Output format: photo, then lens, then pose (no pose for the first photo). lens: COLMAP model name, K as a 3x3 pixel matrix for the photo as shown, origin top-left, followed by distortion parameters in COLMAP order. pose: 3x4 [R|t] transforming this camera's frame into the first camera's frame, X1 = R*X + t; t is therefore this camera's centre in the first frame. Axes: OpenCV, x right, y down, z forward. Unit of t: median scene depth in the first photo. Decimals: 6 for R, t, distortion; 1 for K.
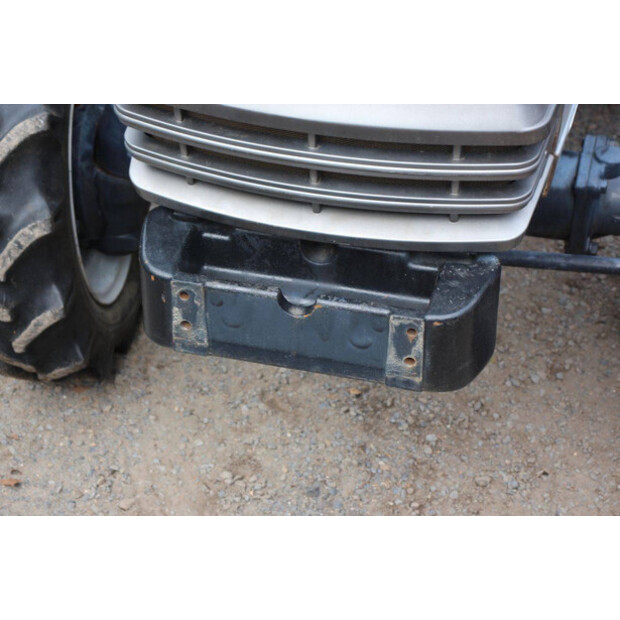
lens RADIAL K [[1456.2, 0, 310.0], [0, 1456.2, 310.0], [0, 0, 1]] dist [0.383163, 0.363109]
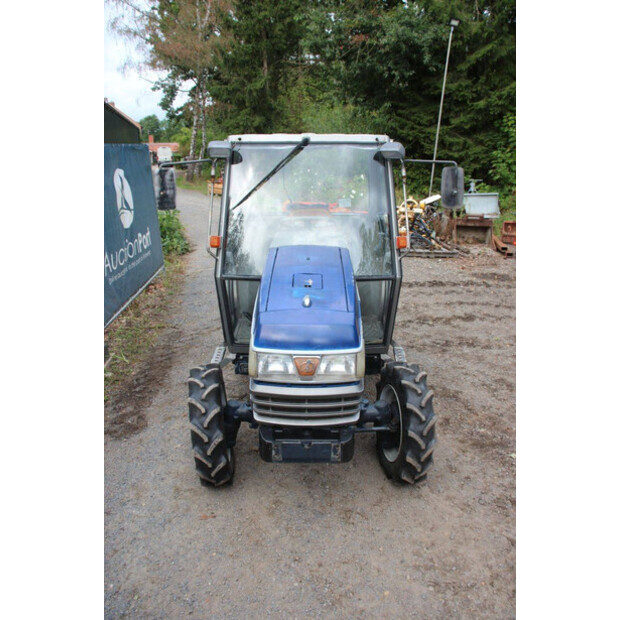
lens RADIAL K [[511.6, 0, 310.0], [0, 511.6, 310.0], [0, 0, 1]] dist [-0.174166, 0.157342]
pose [[0.971813, -0.079471, 0.221955, -0.226650], [0.148091, 0.938324, -0.312436, 0.069288], [-0.183436, 0.336499, 0.923645, -0.290800]]
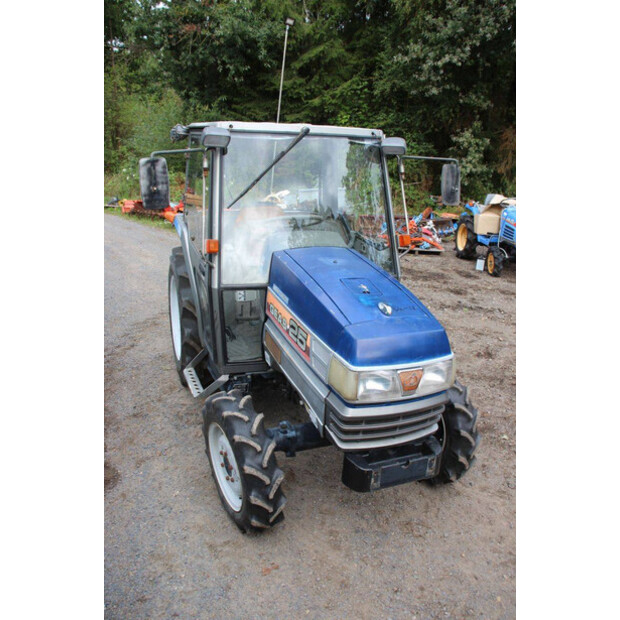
lens RADIAL K [[511.6, 0, 310.0], [0, 511.6, 310.0], [0, 0, 1]] dist [-0.174166, 0.157342]
pose [[0.818046, -0.155787, 0.553652, -0.687903], [0.323049, 0.920884, -0.218202, -0.133401], [-0.475857, 0.357356, 0.803652, 0.007040]]
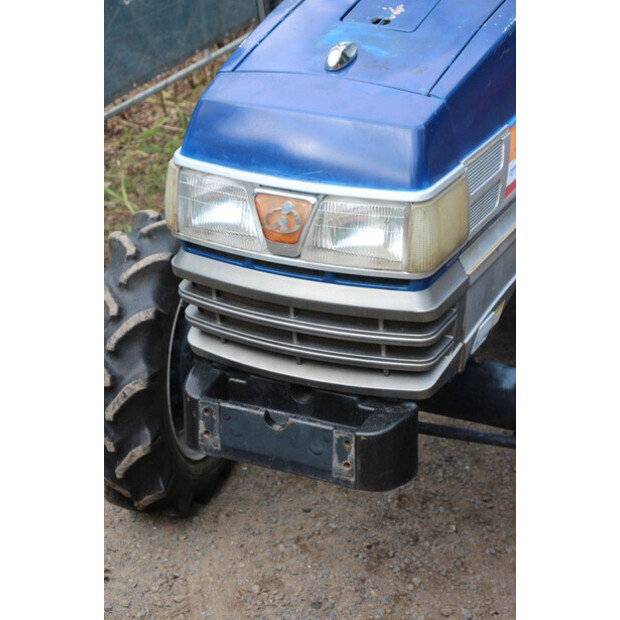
lens RADIAL K [[1456.2, 0, 310.0], [0, 1456.2, 310.0], [0, 0, 1]] dist [0.383163, 0.363109]
pose [[0.983283, 0.068416, -0.168740, 0.231944], [-0.105178, 0.969894, -0.219644, 0.181551], [0.148632, 0.233720, 0.960876, -0.400057]]
